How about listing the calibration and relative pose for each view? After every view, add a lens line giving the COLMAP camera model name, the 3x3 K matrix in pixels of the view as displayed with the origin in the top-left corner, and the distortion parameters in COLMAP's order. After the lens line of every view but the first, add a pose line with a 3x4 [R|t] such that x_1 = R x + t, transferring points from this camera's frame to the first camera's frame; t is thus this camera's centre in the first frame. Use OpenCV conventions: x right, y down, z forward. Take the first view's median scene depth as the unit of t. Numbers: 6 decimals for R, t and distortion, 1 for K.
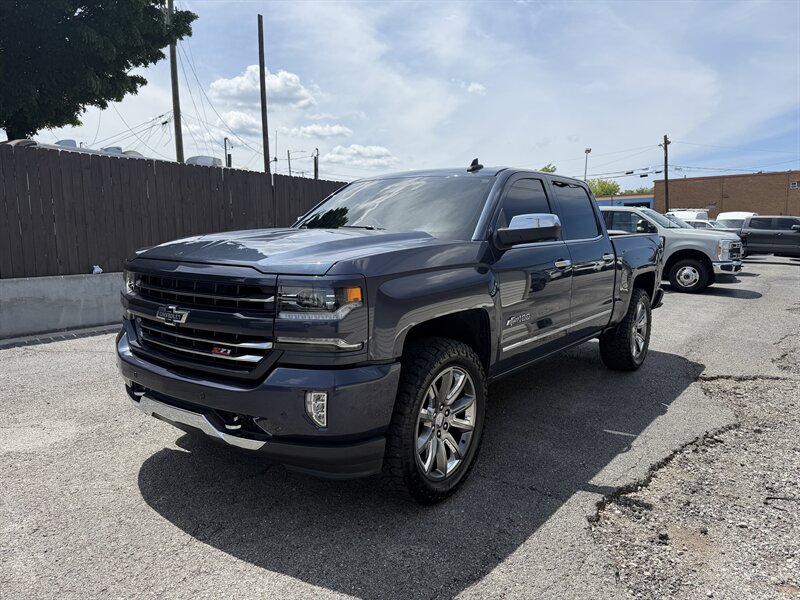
lens RADIAL K [[563.7, 0, 397.4], [0, 563.7, 299.0], [0, 0, 1]] dist [0.035163, -0.049268]
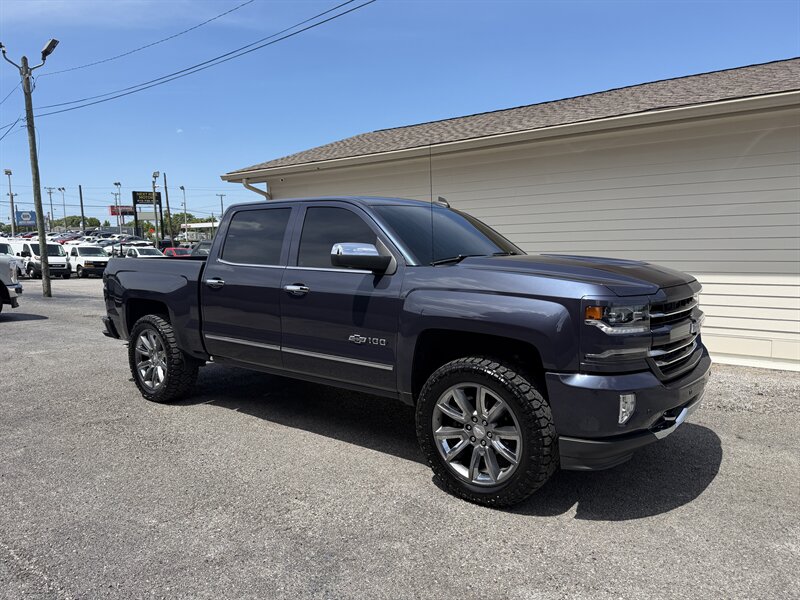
lens RADIAL K [[560.9, 0, 395.6], [0, 560.9, 302.6], [0, 0, 1]] dist [0.043445, -0.059989]
pose [[0.016066, -0.109196, 0.993890, -1.136252], [0.131134, 0.985663, 0.106172, -0.168312], [-0.991234, 0.128627, 0.030155, 1.117143]]
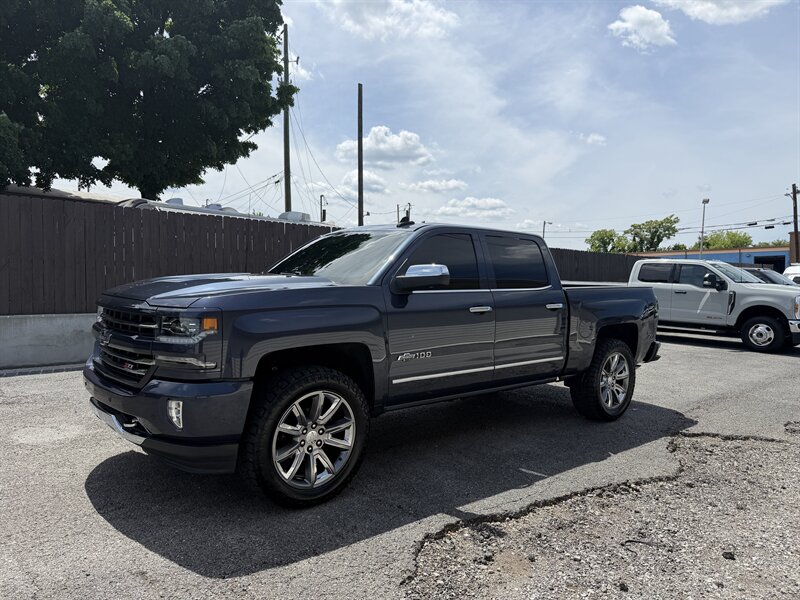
lens RADIAL K [[560.9, 0, 395.6], [0, 560.9, 302.6], [0, 0, 1]] dist [0.043445, -0.059989]
pose [[0.979504, 0.024919, -0.199880, 0.357423], [-0.041168, 0.996138, -0.077553, 0.015439], [0.197175, 0.084192, 0.976746, -0.097866]]
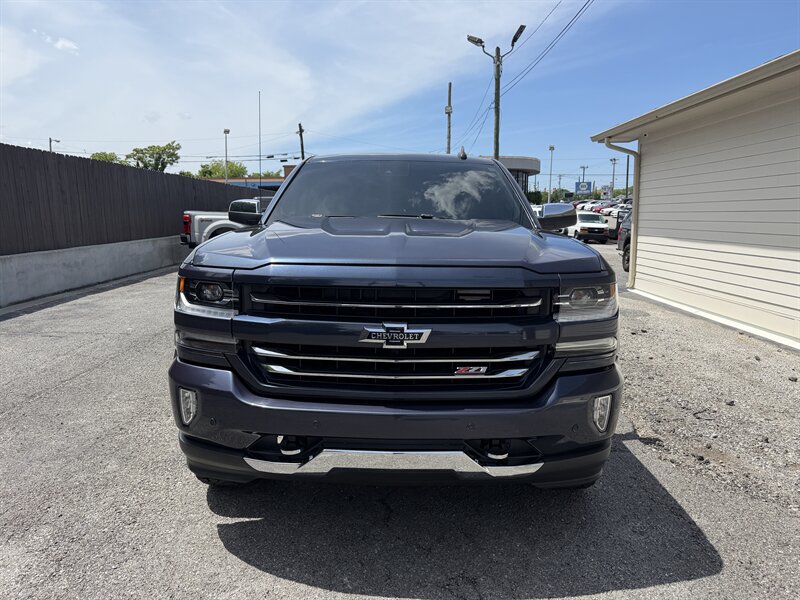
lens RADIAL K [[563.7, 0, 397.4], [0, 563.7, 299.0], [0, 0, 1]] dist [0.035163, -0.049268]
pose [[0.801331, -0.089096, 0.591549, -0.584113], [0.069380, 0.996016, 0.056030, -0.044023], [-0.594184, -0.003857, 0.804320, 0.267542]]
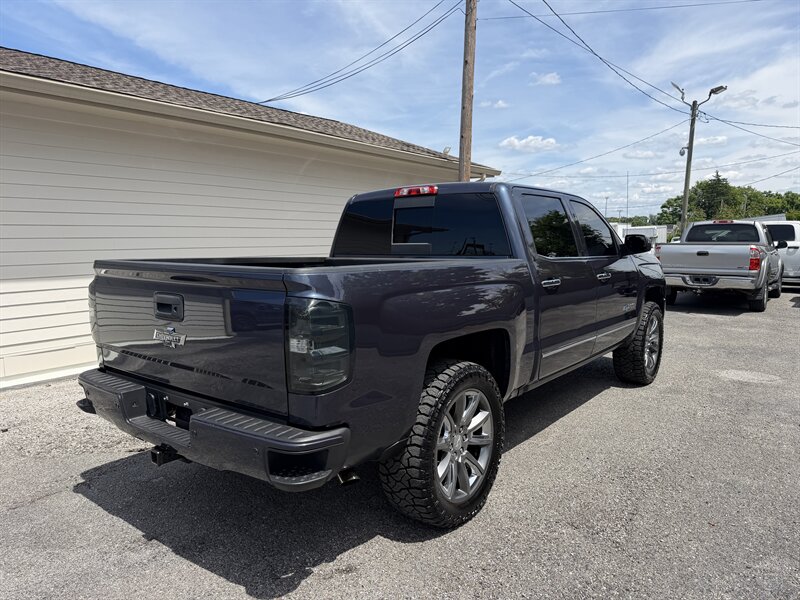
lens RADIAL K [[563.7, 0, 397.4], [0, 563.7, 299.0], [0, 0, 1]] dist [0.035163, -0.049268]
pose [[-0.999842, -0.005841, 0.016815, 0.308965], [-0.001935, 0.974693, 0.223541, -0.320416], [-0.017695, 0.223473, -0.974550, 2.478692]]
